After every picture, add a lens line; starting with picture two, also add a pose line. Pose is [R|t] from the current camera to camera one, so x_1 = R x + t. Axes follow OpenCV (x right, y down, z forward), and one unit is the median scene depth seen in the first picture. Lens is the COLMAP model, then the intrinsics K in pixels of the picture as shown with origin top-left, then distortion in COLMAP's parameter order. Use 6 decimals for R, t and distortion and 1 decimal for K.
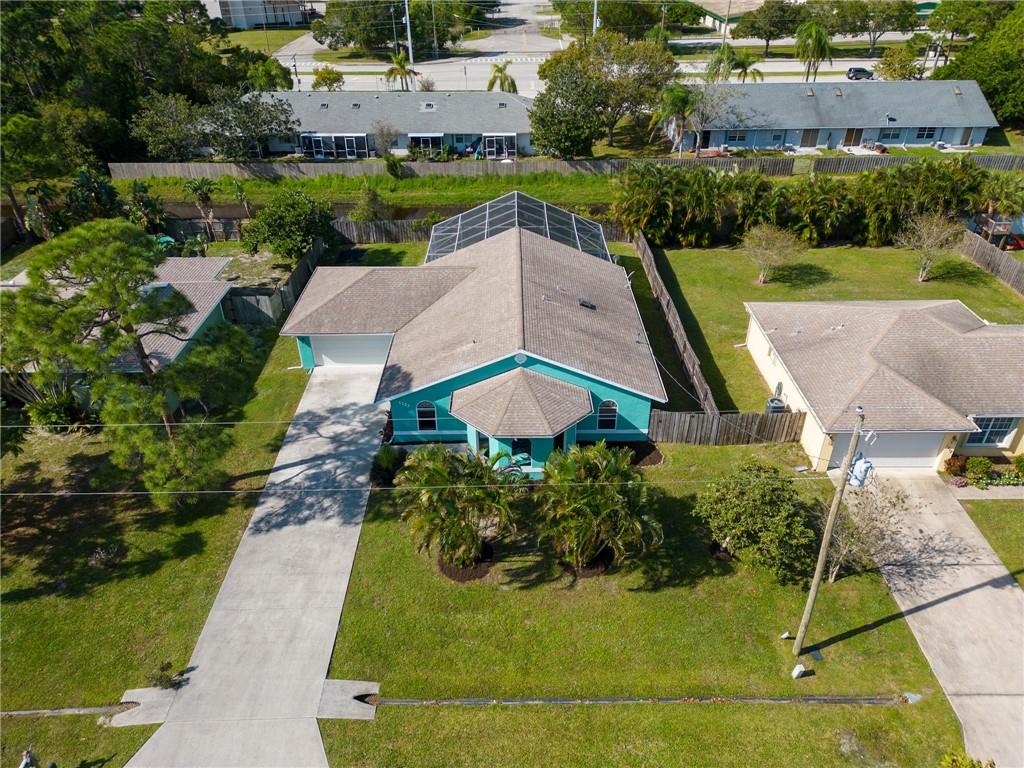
lens RADIAL K [[718.5, 0, 511.1], [0, 718.5, 387.7], [0, 0, 1]] dist [0.043319, -0.016244]
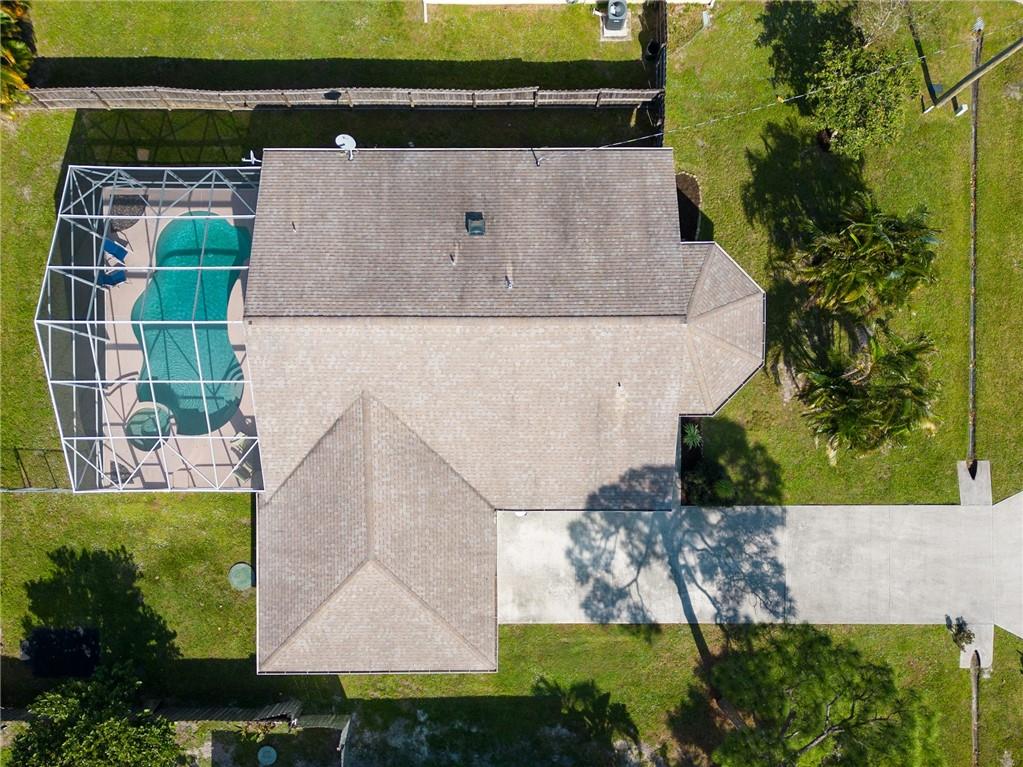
lens RADIAL K [[717.8, 0, 508.7], [0, 717.8, 386.7], [0, 0, 1]] dist [0.043319, -0.016244]
pose [[0.001793, -0.999960, -0.008732, -0.037722], [0.542189, -0.006365, 0.840232, -0.791536], [-0.840255, -0.006241, 0.542156, 0.753519]]
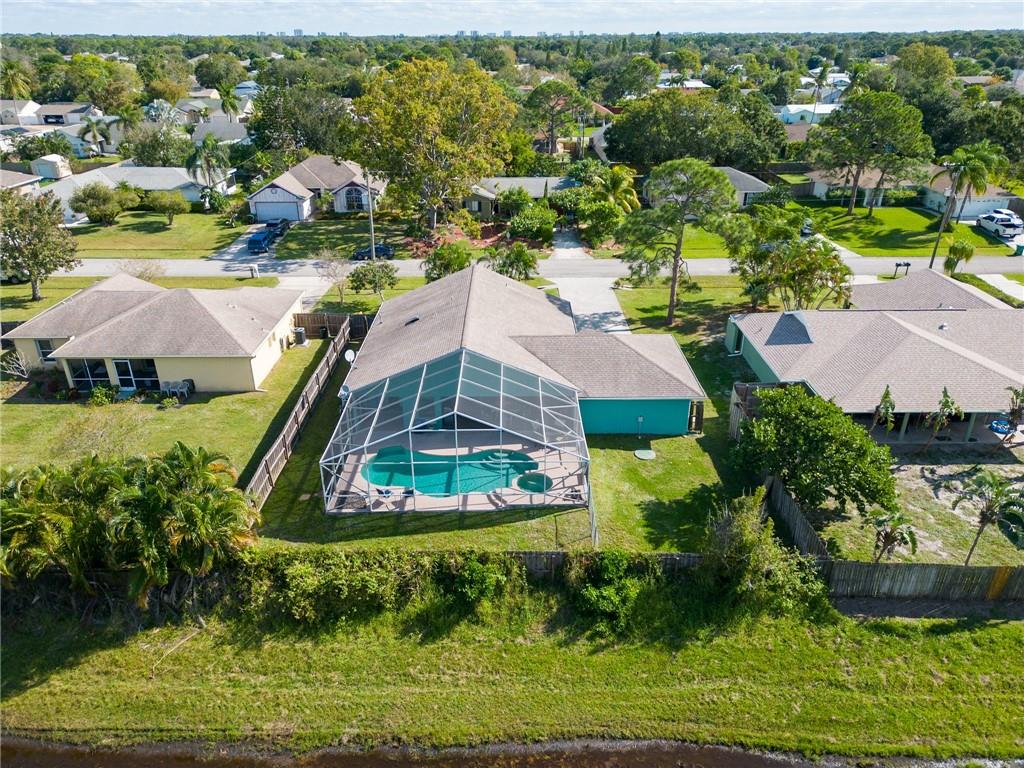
lens RADIAL K [[718.5, 0, 510.2], [0, 718.5, 388.6], [0, 0, 1]] dist [0.043319, -0.016244]
pose [[-0.999959, 0.005325, 0.007294, -0.074254], [0.008999, 0.519220, 0.854593, -1.291688], [0.000763, 0.854624, -0.519247, 2.080694]]
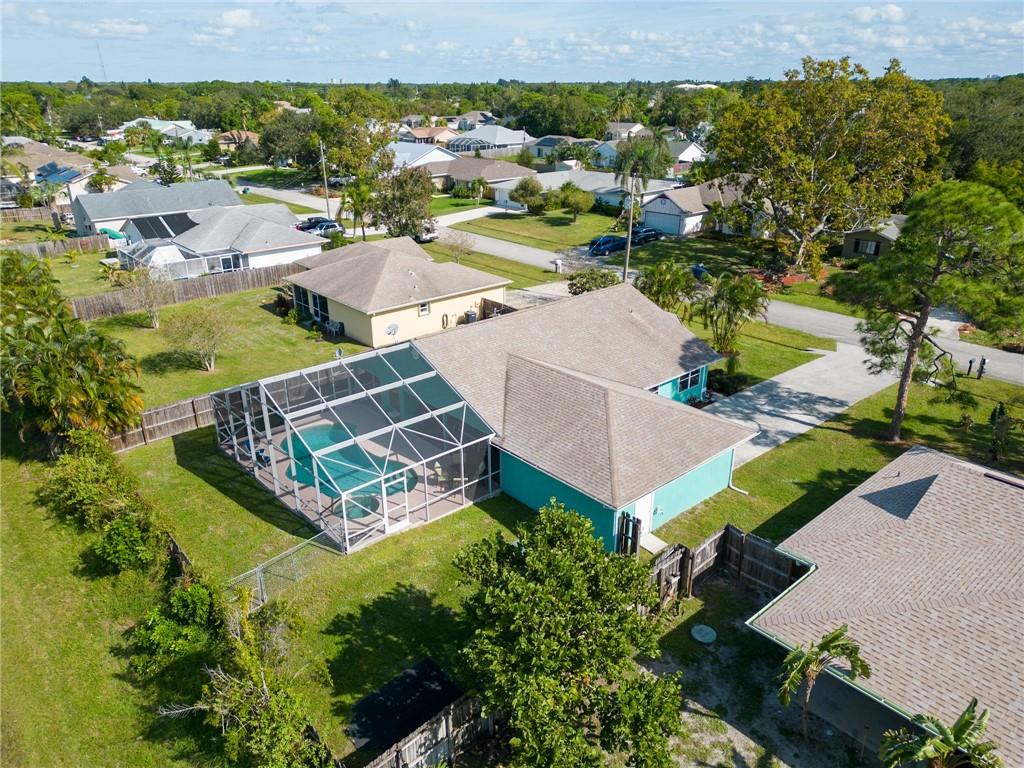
lens RADIAL K [[718.5, 0, 509.8], [0, 718.5, 381.5], [0, 0, 1]] dist [0.043319, -0.016244]
pose [[-0.659846, -0.279293, 0.697566, -0.819402], [0.411769, 0.642143, 0.646606, -0.881735], [-0.628529, 0.713896, -0.308711, 1.677270]]
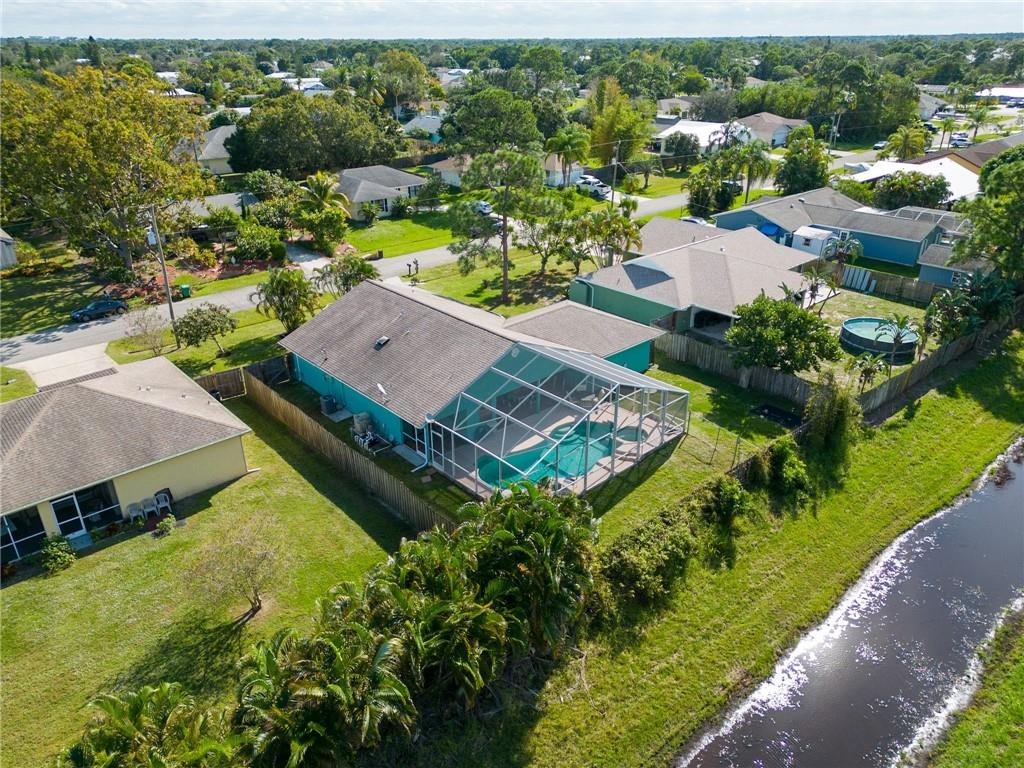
lens RADIAL K [[718.5, 0, 513.8], [0, 718.5, 381.5], [0, 0, 1]] dist [0.043319, -0.016244]
pose [[-0.747922, 0.290918, -0.596640, 0.774006], [-0.351672, 0.588667, 0.727872, -1.167301], [0.562974, 0.754213, -0.337969, 1.869944]]
